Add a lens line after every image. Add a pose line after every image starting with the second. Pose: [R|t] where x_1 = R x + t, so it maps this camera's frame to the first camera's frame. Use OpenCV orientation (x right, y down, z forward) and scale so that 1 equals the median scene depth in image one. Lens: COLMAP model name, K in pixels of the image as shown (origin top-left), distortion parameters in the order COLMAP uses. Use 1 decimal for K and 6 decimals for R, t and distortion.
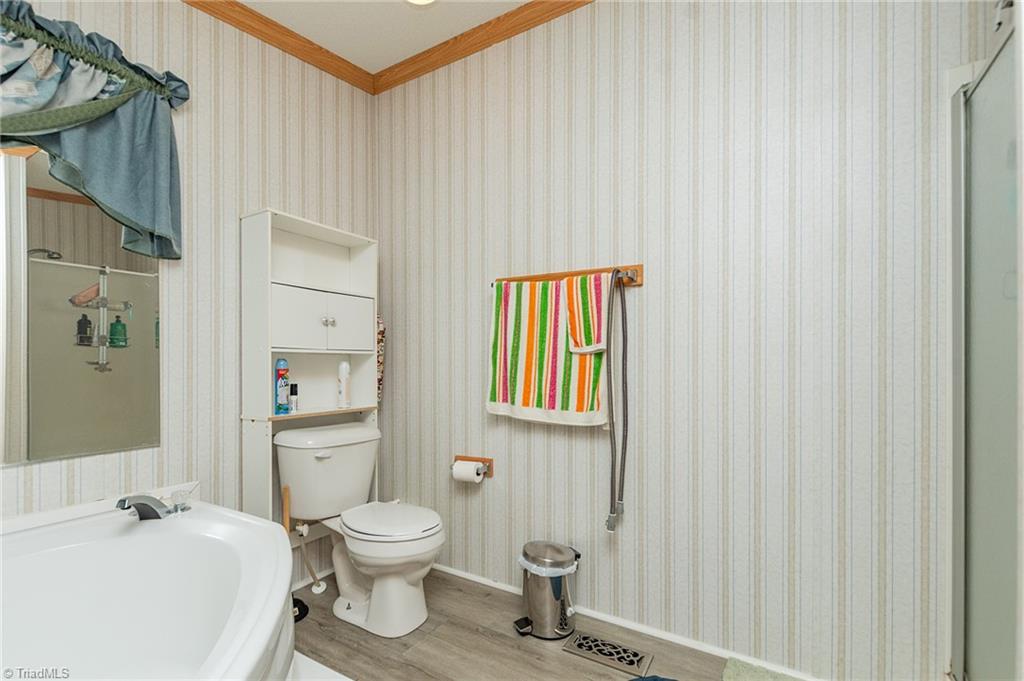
lens RADIAL K [[467.8, 0, 505.2], [0, 467.8, 362.3], [0, 0, 1]] dist [0.009818, -0.005440]
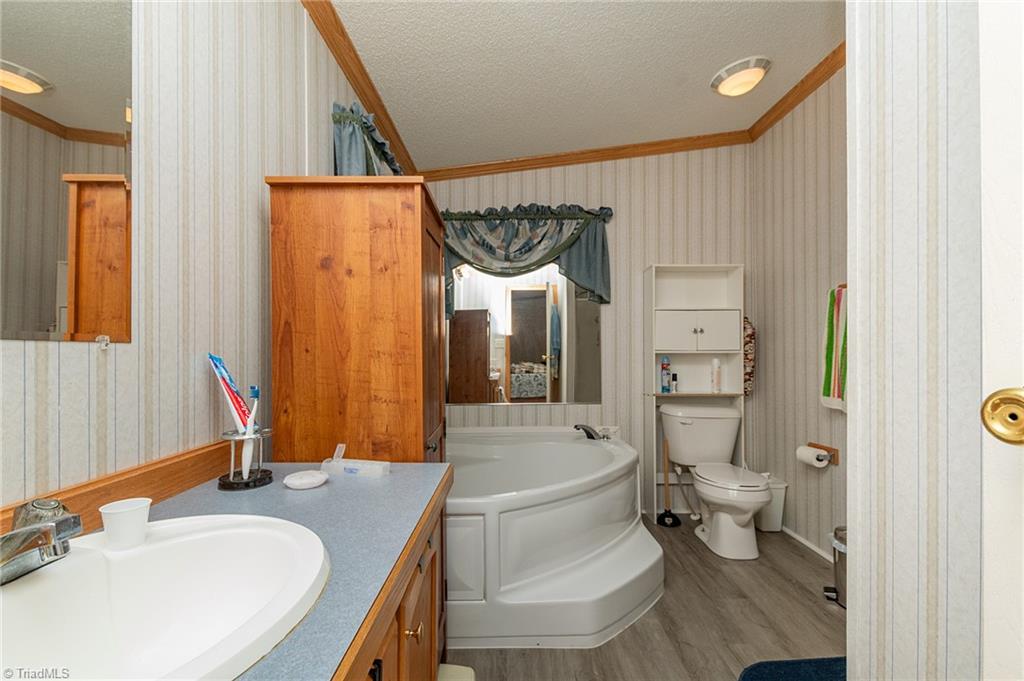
lens RADIAL K [[467.8, 0, 512.9], [0, 467.8, 343.3], [0, 0, 1]] dist [0.009818, -0.005440]
pose [[0.534827, -0.016006, -0.844810, 0.562134], [0.002245, 0.999844, -0.017522, -0.026347], [0.844959, 0.007474, 0.534779, -0.256986]]
